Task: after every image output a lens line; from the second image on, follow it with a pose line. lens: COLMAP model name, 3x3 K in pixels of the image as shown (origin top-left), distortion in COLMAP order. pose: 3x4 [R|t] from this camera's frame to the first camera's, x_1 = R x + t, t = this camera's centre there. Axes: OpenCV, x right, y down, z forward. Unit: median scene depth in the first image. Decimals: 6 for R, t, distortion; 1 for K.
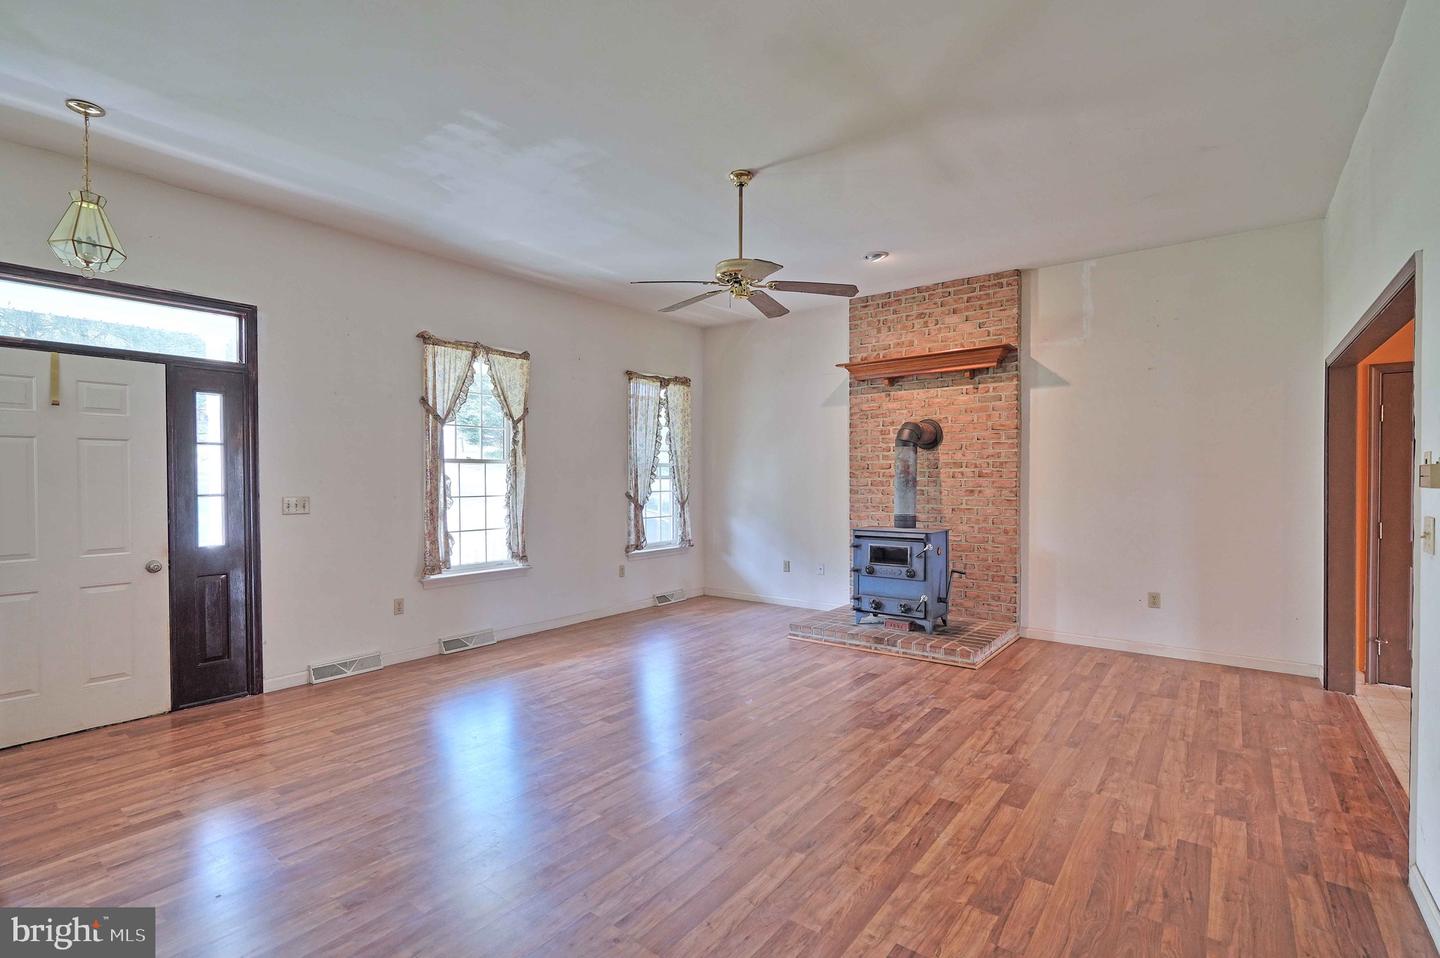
lens RADIAL K [[665.4, 0, 715.4], [0, 665.4, 483.6], [0, 0, 1]] dist [-0.003302, -0.000014]
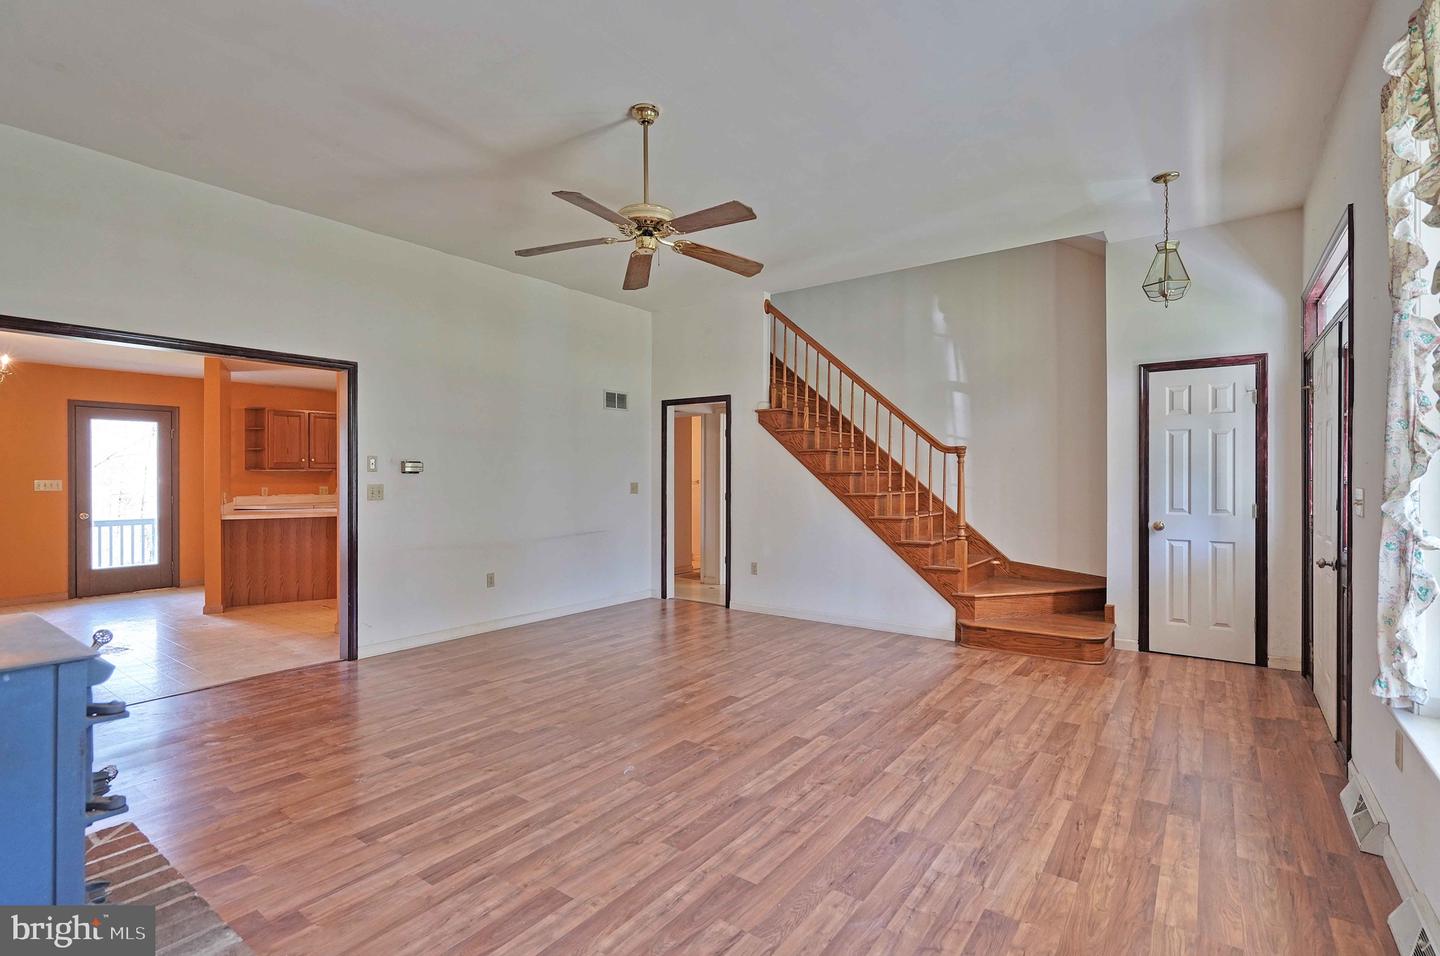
lens RADIAL K [[673.7, 0, 715.7], [0, 673.7, 475.6], [0, 0, 1]] dist [-0.004861, 0.000411]
pose [[-0.999676, 0.003506, -0.025210, -0.022566], [0.003244, 0.999940, 0.010417, -0.000241], [0.025245, 0.010332, -0.999628, 1.473715]]
